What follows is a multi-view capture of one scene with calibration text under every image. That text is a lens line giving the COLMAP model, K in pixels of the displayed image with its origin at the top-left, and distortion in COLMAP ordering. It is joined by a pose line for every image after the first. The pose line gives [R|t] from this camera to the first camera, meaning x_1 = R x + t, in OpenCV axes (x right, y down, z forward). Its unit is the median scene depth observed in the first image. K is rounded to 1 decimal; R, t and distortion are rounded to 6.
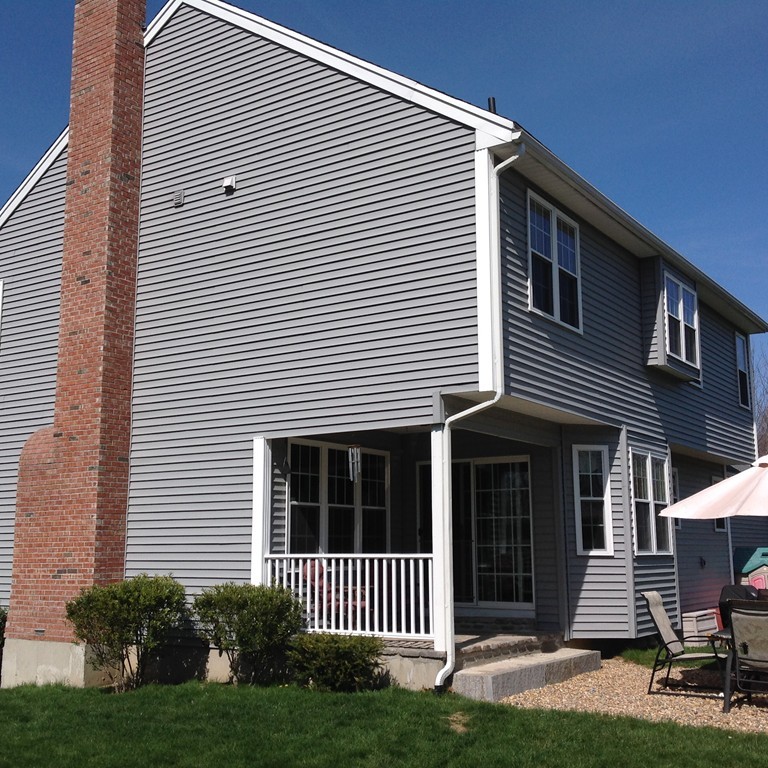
lens RADIAL K [[979.0, 0, 386.1], [0, 979.0, 382.7], [0, 0, 1]] dist [0.108689, 0.000000]
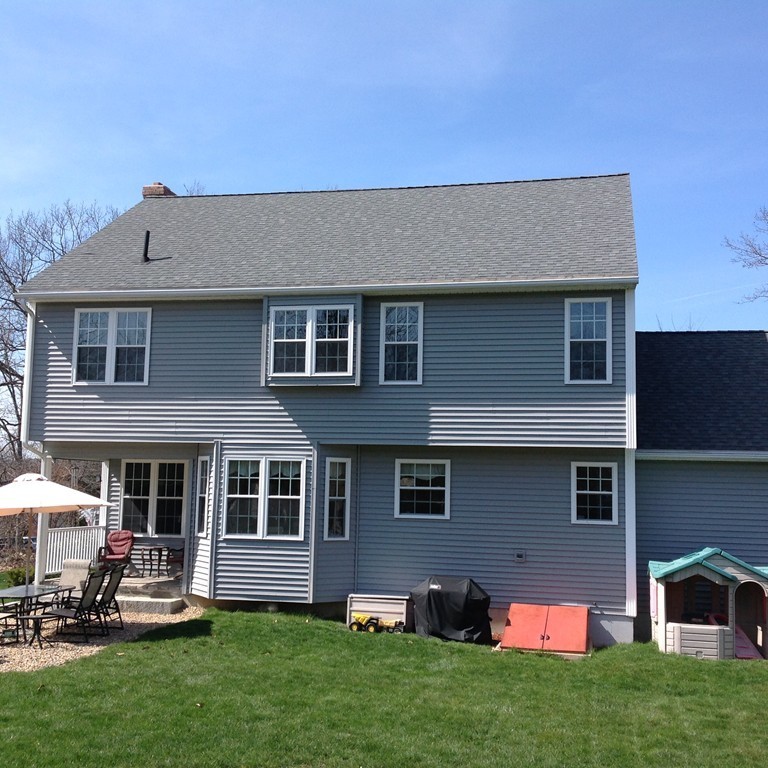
lens RADIAL K [[979.0, 0, 382.2], [0, 979.0, 382.3], [0, 0, 1]] dist [0.108689, 0.000000]
pose [[0.355096, -0.091124, -0.930378, 1.689607], [0.132419, 0.990106, -0.046434, 0.061629], [0.925404, -0.106711, 0.363649, 0.793327]]
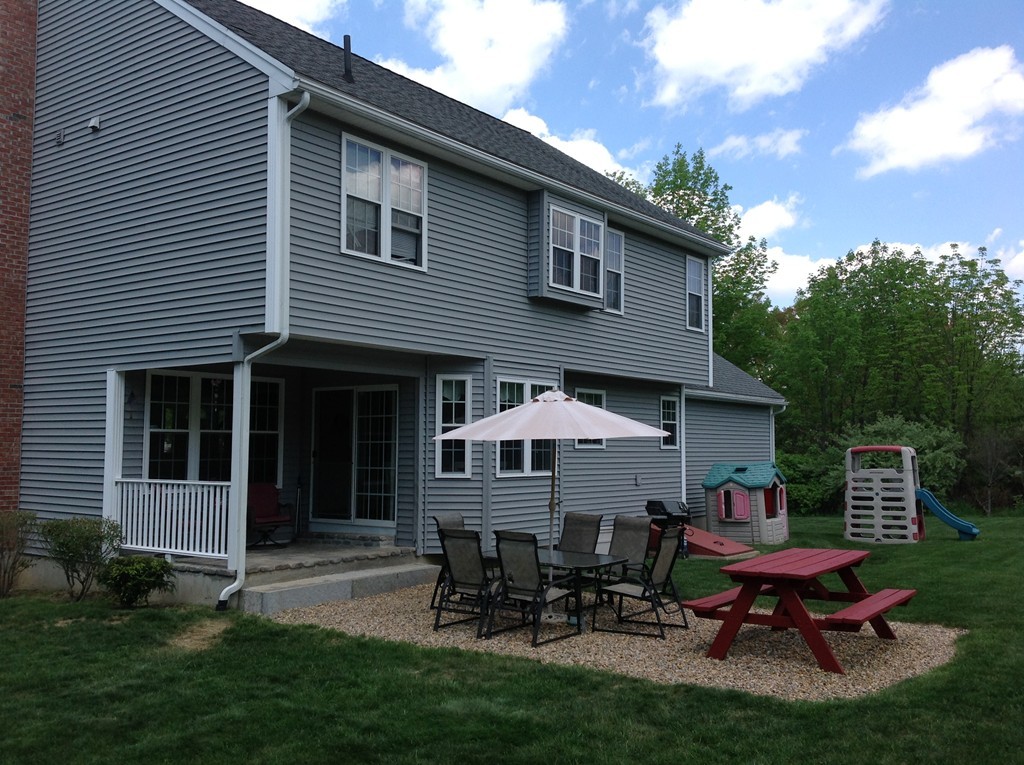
lens RADIAL K [[970.0, 0, 508.0], [0, 970.0, 383.5], [0, 0, 1]] dist [0.025676, 0.000000]
pose [[0.998704, 0.004381, -0.050714, 0.339518], [0.000809, 0.994797, 0.101870, -0.035159], [0.050896, -0.101779, 0.993504, -0.028985]]
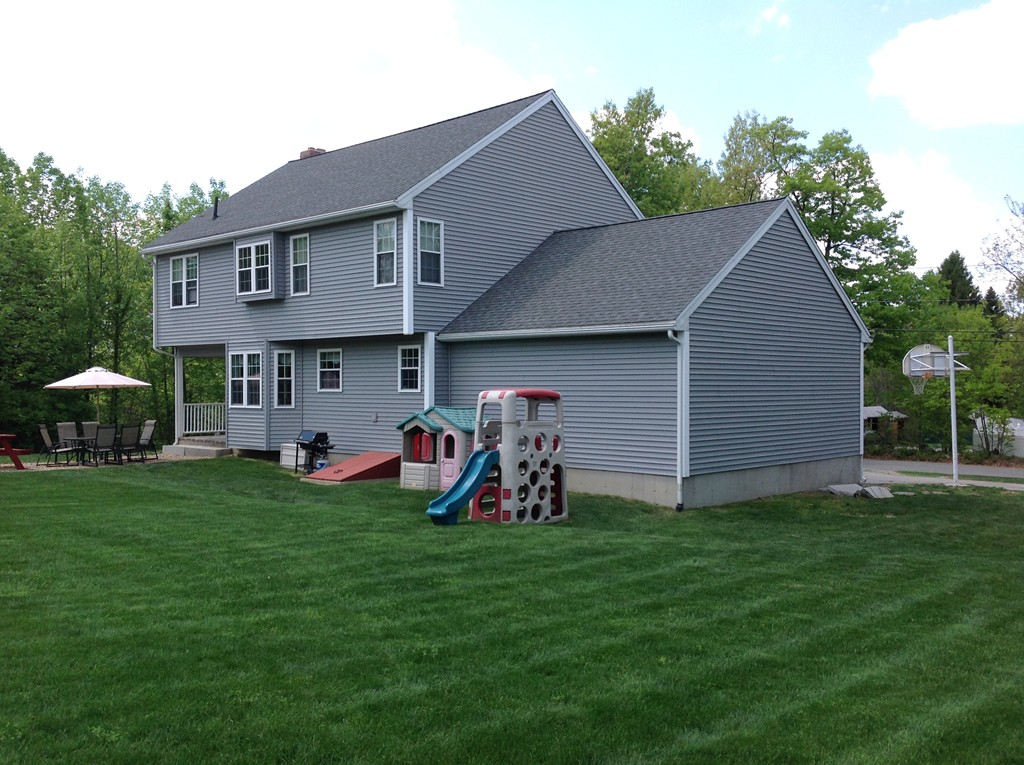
lens RADIAL K [[970.0, 0, 516.2], [0, 970.0, 379.7], [0, 0, 1]] dist [0.025676, 0.000000]
pose [[-0.157373, 0.011504, -0.987472, 2.206819], [0.174058, 0.984601, -0.016269, 0.268508], [0.972079, -0.174438, -0.156952, 1.992710]]
